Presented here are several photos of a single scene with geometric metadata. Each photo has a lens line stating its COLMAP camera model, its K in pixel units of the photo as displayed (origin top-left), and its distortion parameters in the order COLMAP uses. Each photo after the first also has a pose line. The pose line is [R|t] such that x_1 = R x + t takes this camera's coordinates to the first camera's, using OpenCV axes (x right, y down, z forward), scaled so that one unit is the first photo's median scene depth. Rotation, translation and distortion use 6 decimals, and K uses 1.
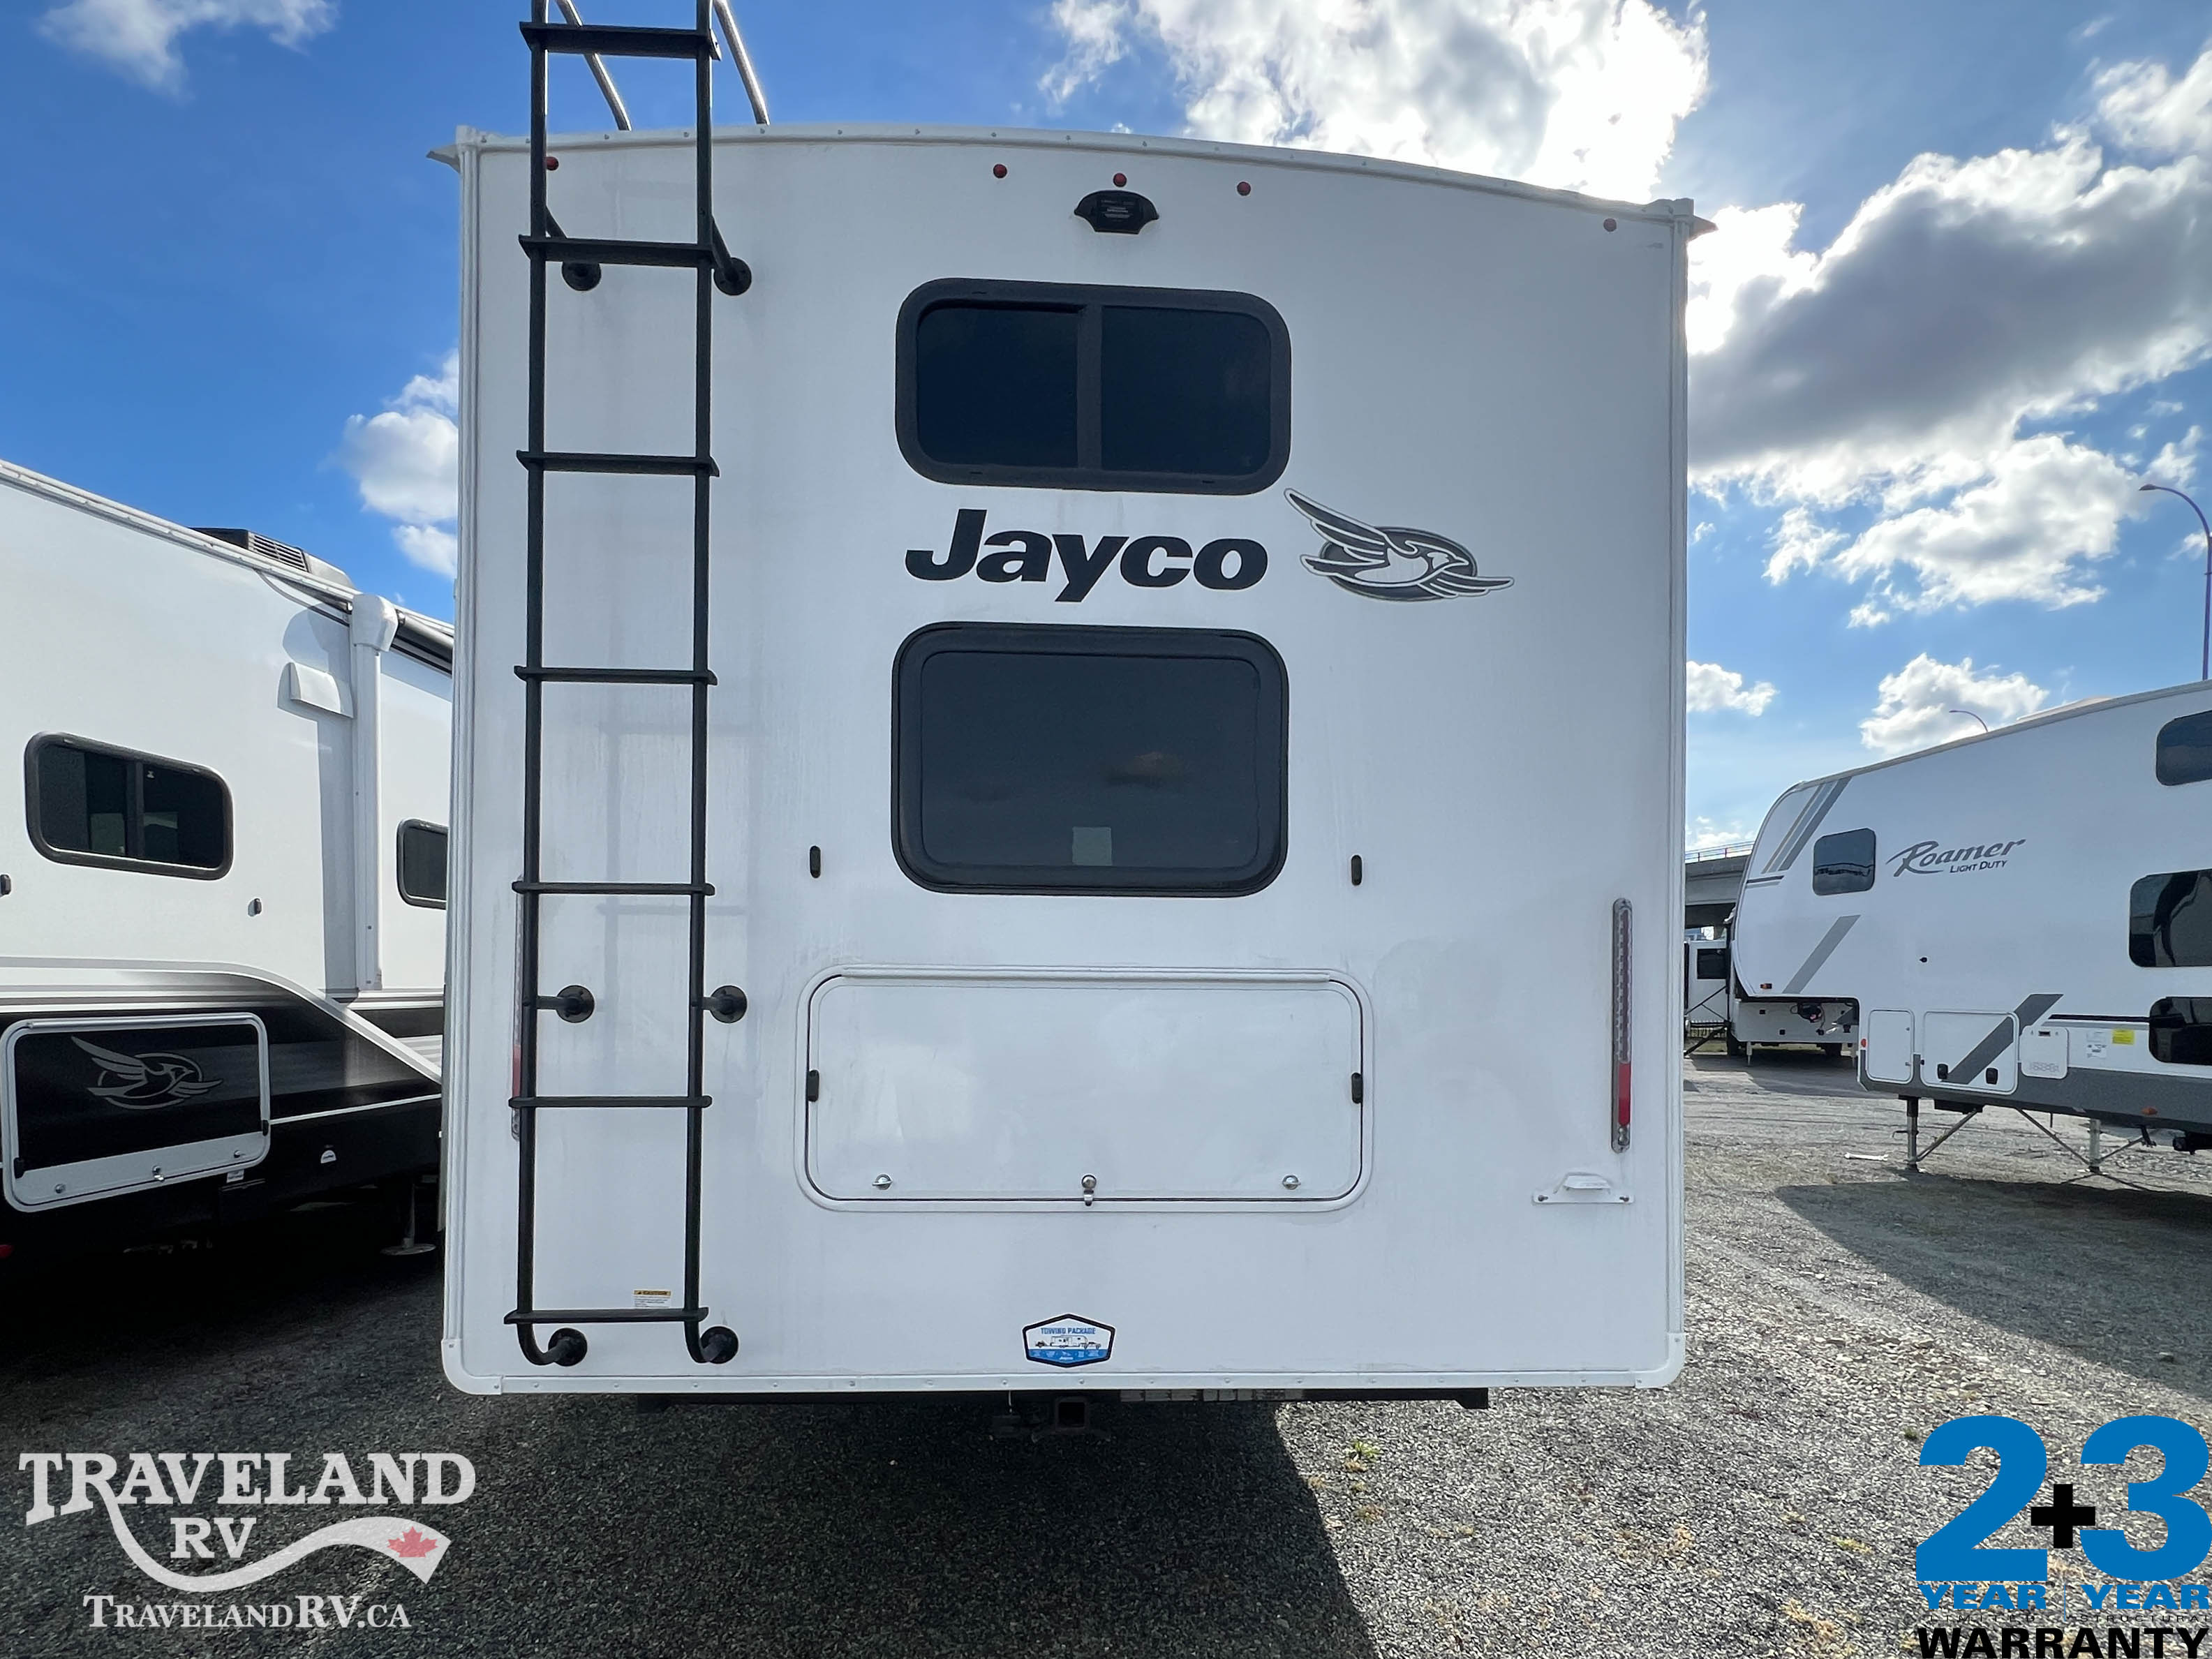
lens RADIAL K [[885.5, 0, 1104.4], [0, 885.5, 826.6], [0, 0, 1]] dist [-0.002639, -0.000068]
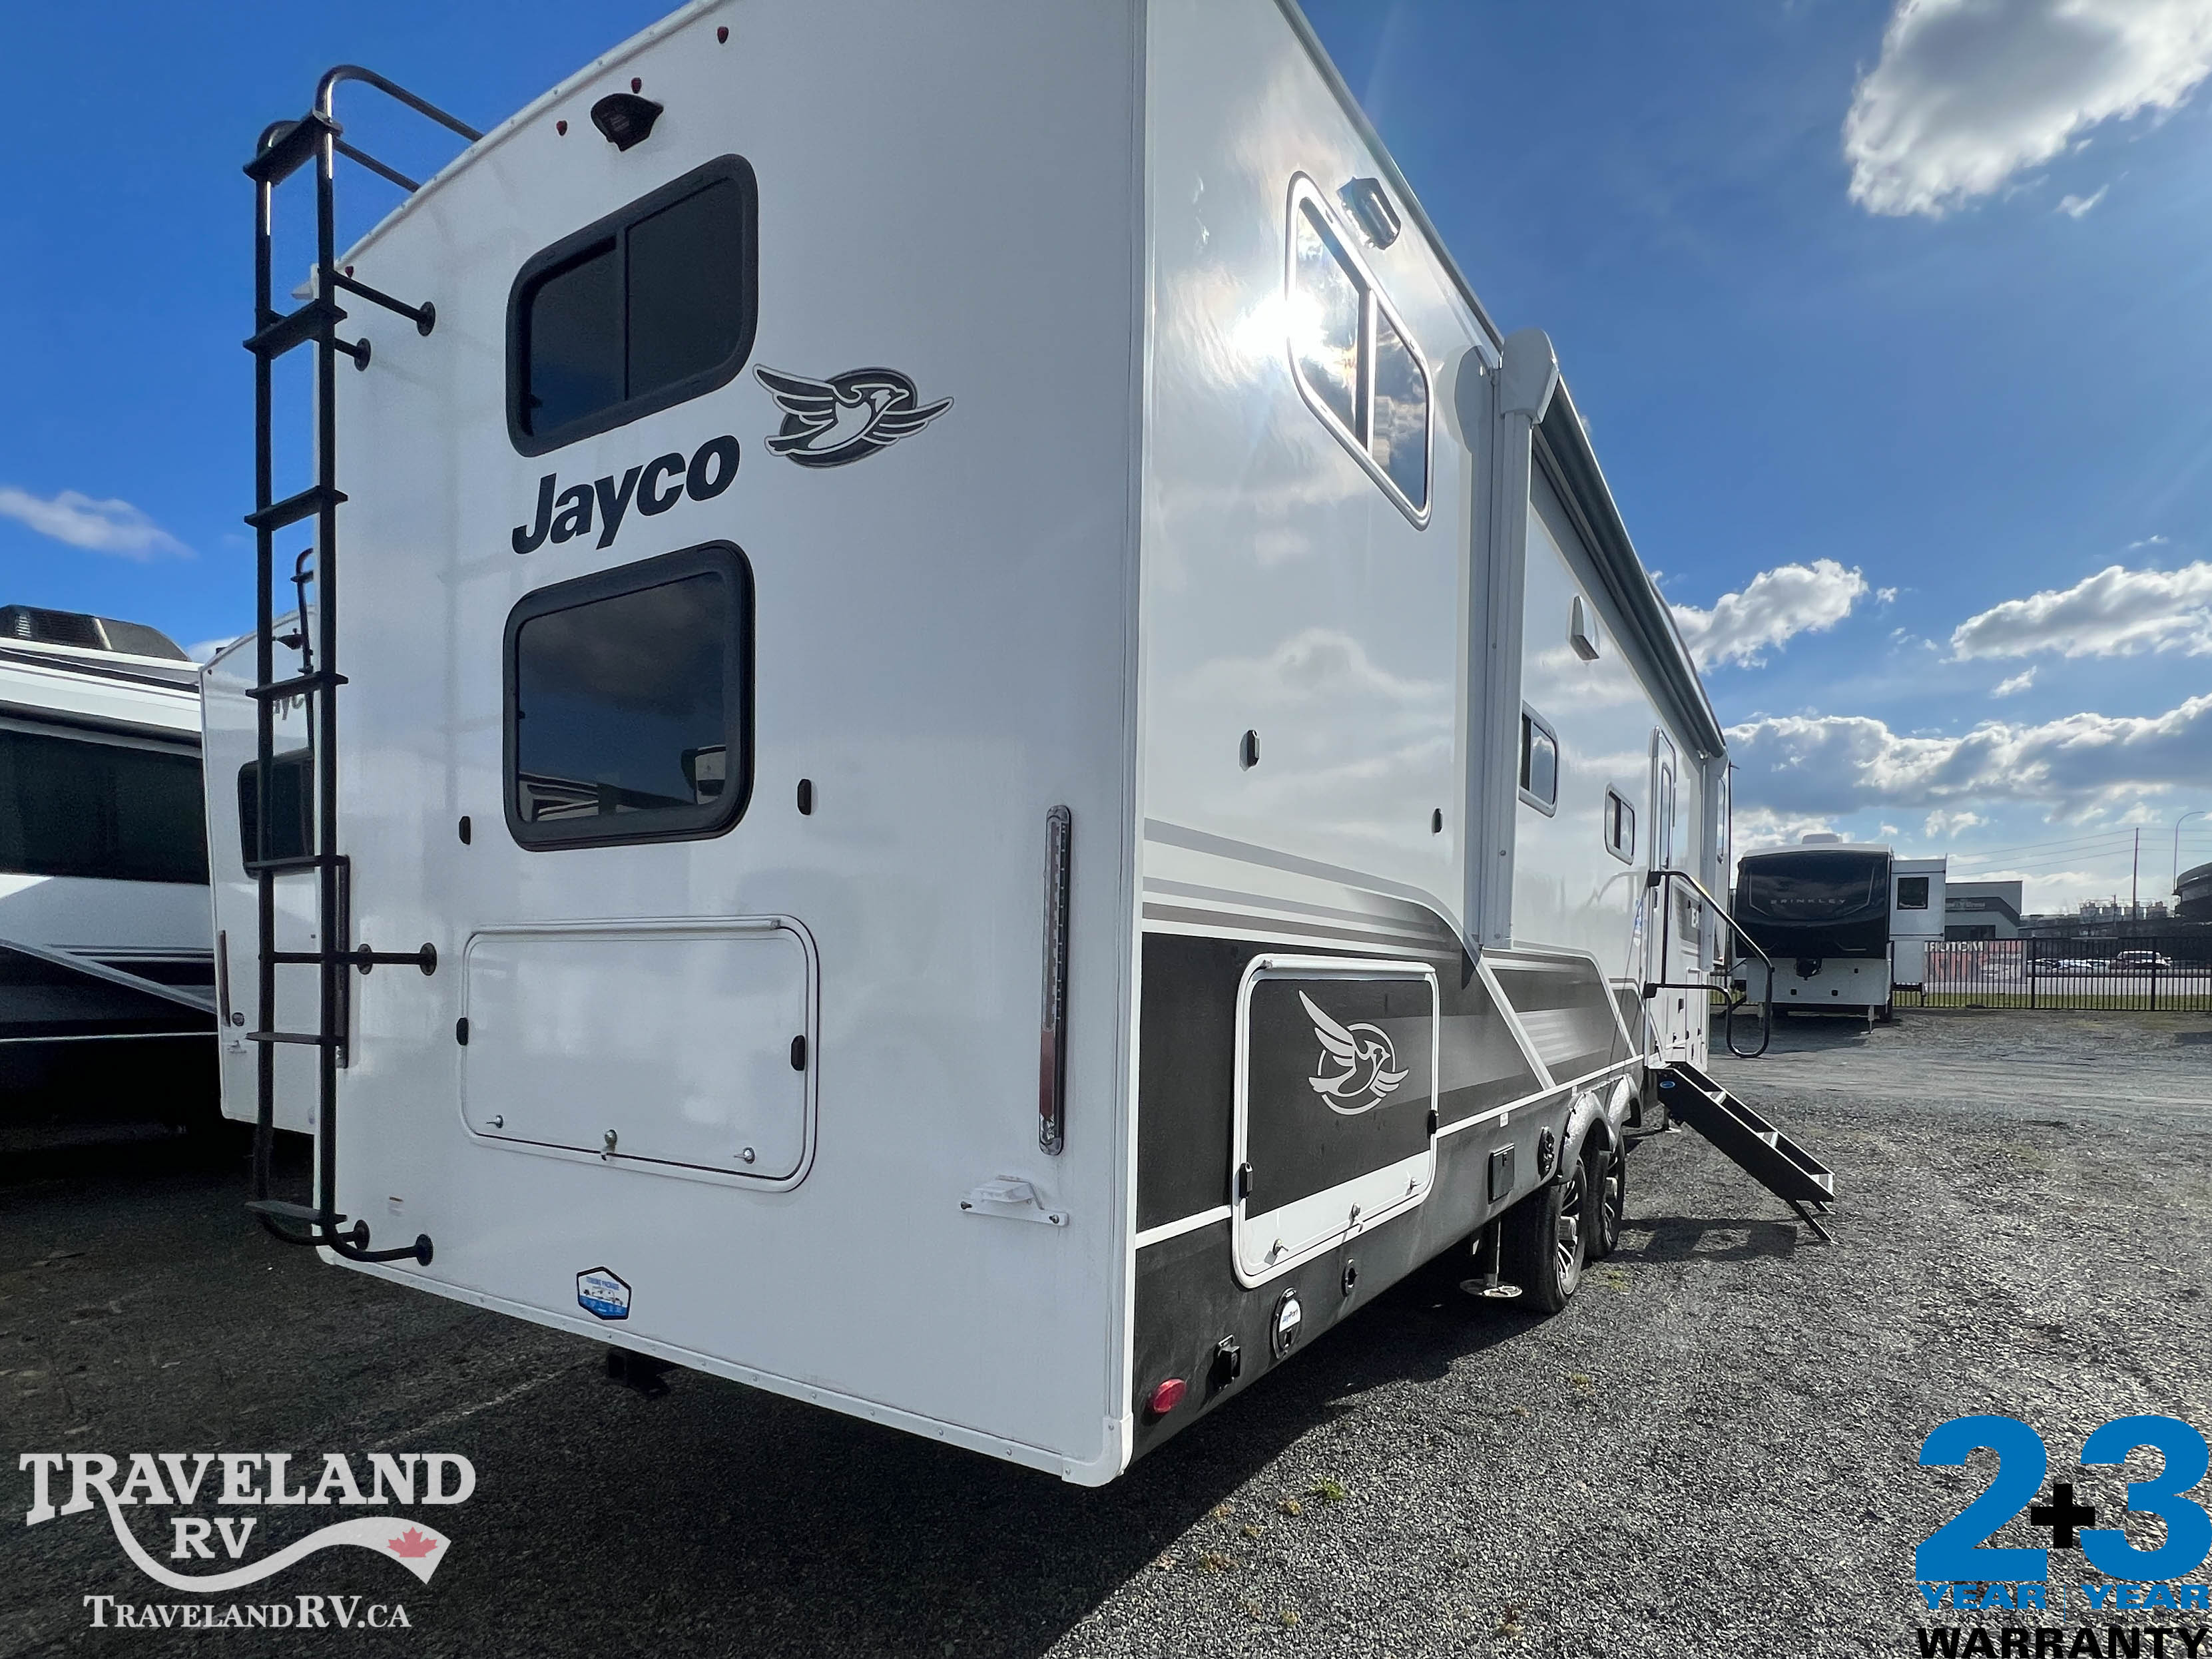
lens RADIAL K [[885.4, 0, 1104.4], [0, 885.4, 826.6], [0, 0, 1]] dist [-0.002639, -0.000068]
pose [[0.901655, -0.069307, -0.426866, 0.868815], [0.085344, 0.996179, 0.018526, 0.082856], [0.423951, -0.053134, 0.904125, 0.344818]]
